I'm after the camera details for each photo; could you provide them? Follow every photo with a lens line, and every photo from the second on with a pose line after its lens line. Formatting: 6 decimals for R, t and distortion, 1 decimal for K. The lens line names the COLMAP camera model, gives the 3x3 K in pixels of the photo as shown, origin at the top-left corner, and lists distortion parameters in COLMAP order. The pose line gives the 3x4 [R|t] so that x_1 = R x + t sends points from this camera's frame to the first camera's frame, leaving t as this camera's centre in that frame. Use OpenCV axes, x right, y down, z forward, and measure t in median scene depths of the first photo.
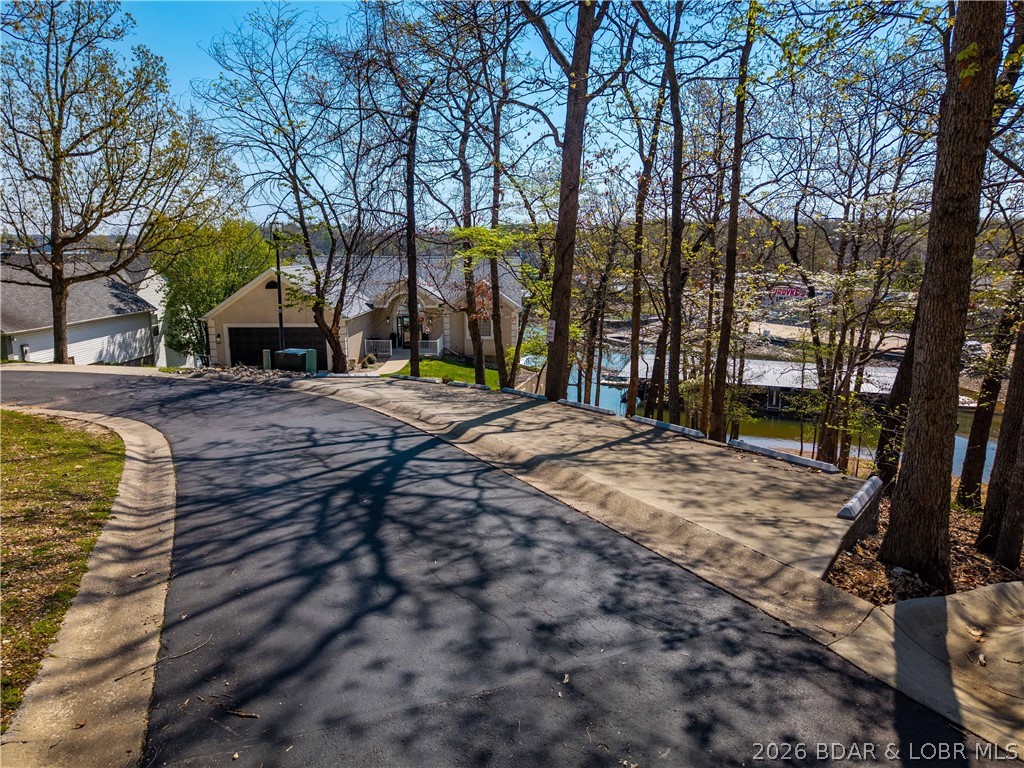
lens RADIAL K [[688.2, 0, 512.0], [0, 688.2, 384.0], [0, 0, 1]] dist [0.059414, -0.124810]
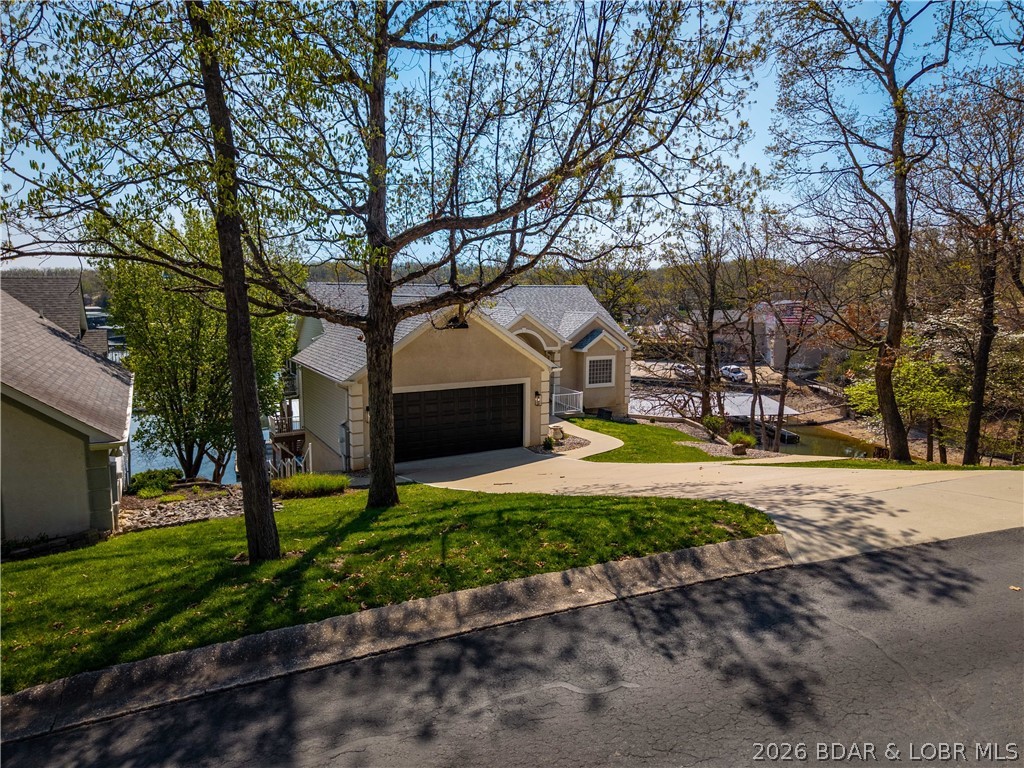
lens RADIAL K [[686.8, 0, 508.8], [0, 686.8, 379.9], [0, 0, 1]] dist [0.006438, -0.013056]
pose [[0.870024, -0.061467, 0.489162, -0.564582], [0.093225, 0.994809, -0.040805, -0.055223], [-0.484114, 0.081103, 0.871238, 0.393749]]
